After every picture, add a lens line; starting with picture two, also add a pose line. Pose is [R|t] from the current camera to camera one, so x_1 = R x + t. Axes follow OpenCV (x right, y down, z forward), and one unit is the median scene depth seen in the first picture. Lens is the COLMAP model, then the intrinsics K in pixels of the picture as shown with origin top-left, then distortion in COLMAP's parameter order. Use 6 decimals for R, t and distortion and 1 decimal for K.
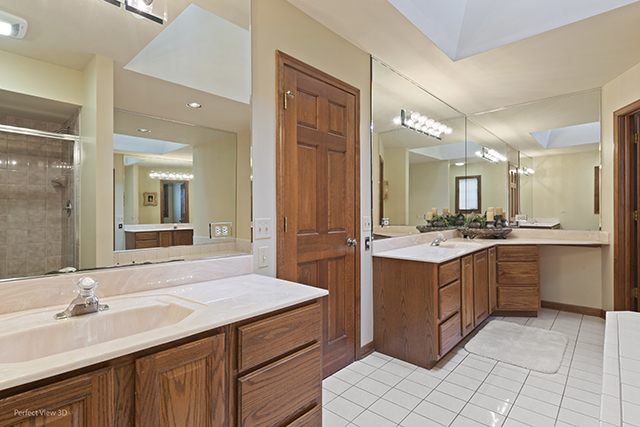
lens RADIAL K [[319.6, 0, 316.8], [0, 319.6, 211.7], [0, 0, 1]] dist [-0.001004, 0.000241]
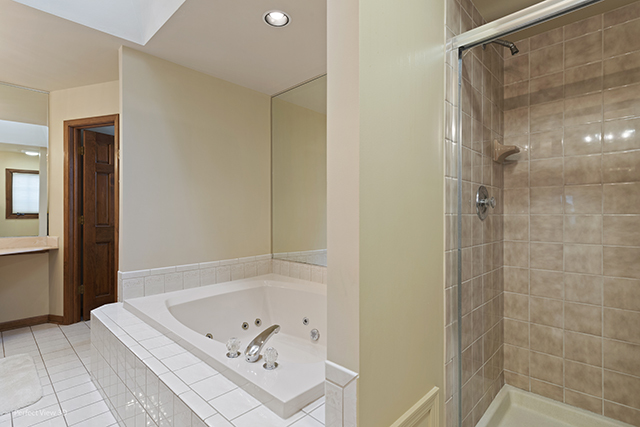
lens RADIAL K [[319.6, 0, 316.7], [0, 319.6, 213.8], [0, 0, 1]] dist [-0.001004, 0.000241]
pose [[0.033142, 0.003952, 0.999443, -0.087015], [0.001564, 0.999991, -0.004006, -0.003617], [-0.999449, 0.001696, 0.033136, 0.142128]]
